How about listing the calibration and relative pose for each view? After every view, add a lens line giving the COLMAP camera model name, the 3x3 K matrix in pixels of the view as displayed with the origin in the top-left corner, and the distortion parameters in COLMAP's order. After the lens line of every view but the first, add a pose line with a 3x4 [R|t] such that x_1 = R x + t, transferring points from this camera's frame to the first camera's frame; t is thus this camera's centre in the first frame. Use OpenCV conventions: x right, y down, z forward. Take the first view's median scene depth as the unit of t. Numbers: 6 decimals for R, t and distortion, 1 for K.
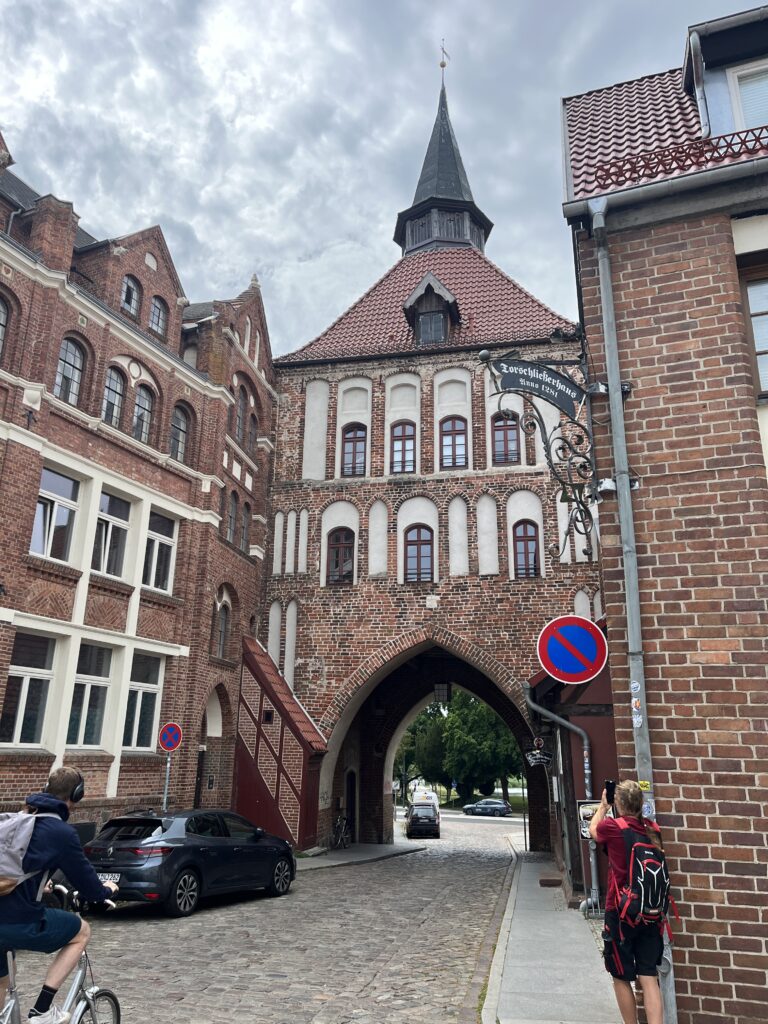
lens RADIAL K [[996.0, 0, 381.9], [0, 996.0, 332.5], [0, 0, 1]] dist [0.109489, -0.114213]
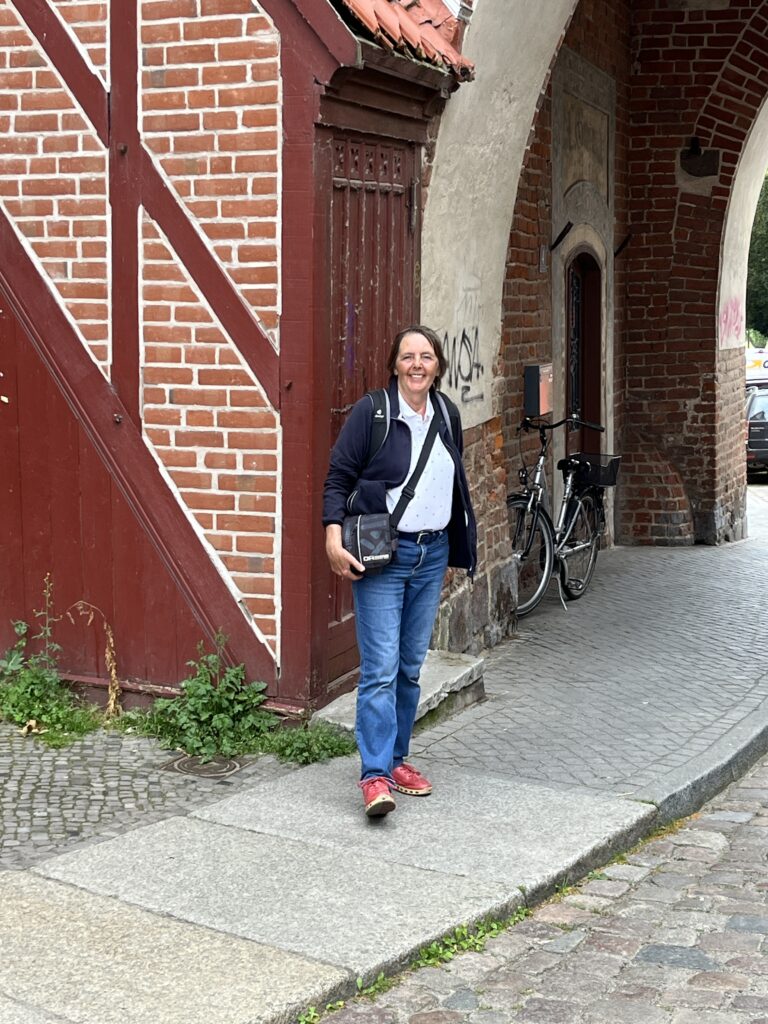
lens RADIAL K [[1690.0, 0, 384.0], [0, 1690.0, 512.0], [0, 0, 1]] dist [0.009908, 0.023804]
pose [[0.996324, 0.004383, -0.085548, -0.044512], [0.038809, 0.867216, 0.496417, 0.335798], [0.076364, -0.497912, 0.863859, 0.736384]]
